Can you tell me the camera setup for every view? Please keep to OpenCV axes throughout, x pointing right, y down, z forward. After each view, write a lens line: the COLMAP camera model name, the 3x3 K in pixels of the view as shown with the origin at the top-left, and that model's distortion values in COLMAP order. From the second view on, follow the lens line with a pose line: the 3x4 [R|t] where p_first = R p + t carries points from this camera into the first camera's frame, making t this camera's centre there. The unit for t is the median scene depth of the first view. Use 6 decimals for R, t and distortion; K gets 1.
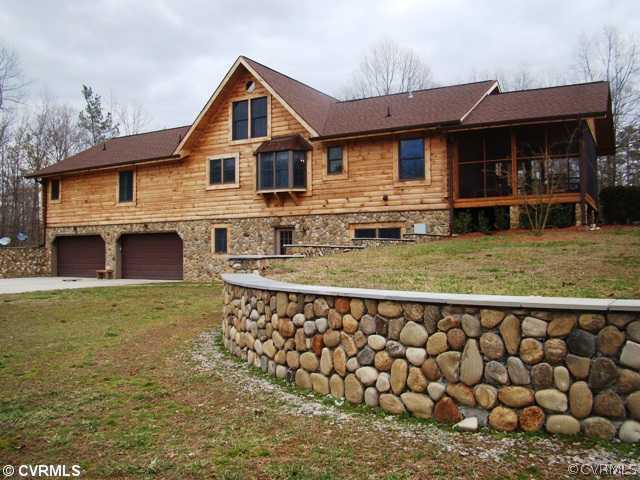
lens RADIAL K [[585.5, 0, 319.9], [0, 585.5, 239.6], [0, 0, 1]] dist [-0.130533, 0.000000]
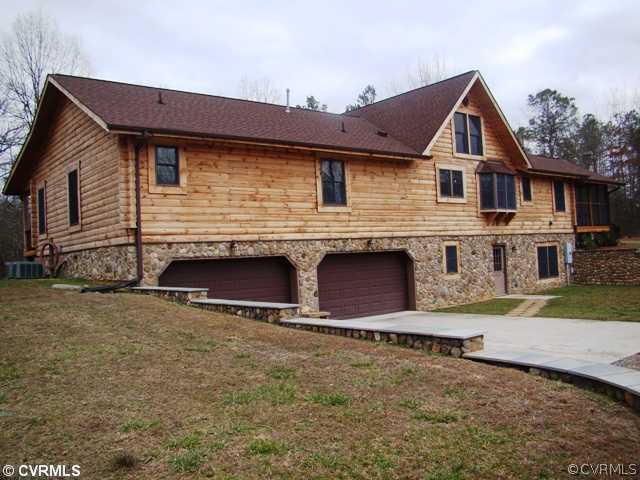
lens RADIAL K [[585.5, 0, 320.0], [0, 585.5, 240.9], [0, 0, 1]] dist [-0.130533, 0.000000]
pose [[0.359873, 0.011440, 0.932931, -1.081164], [0.019437, 0.999616, -0.019755, -0.013219], [-0.932799, 0.025243, 0.359512, 0.859138]]
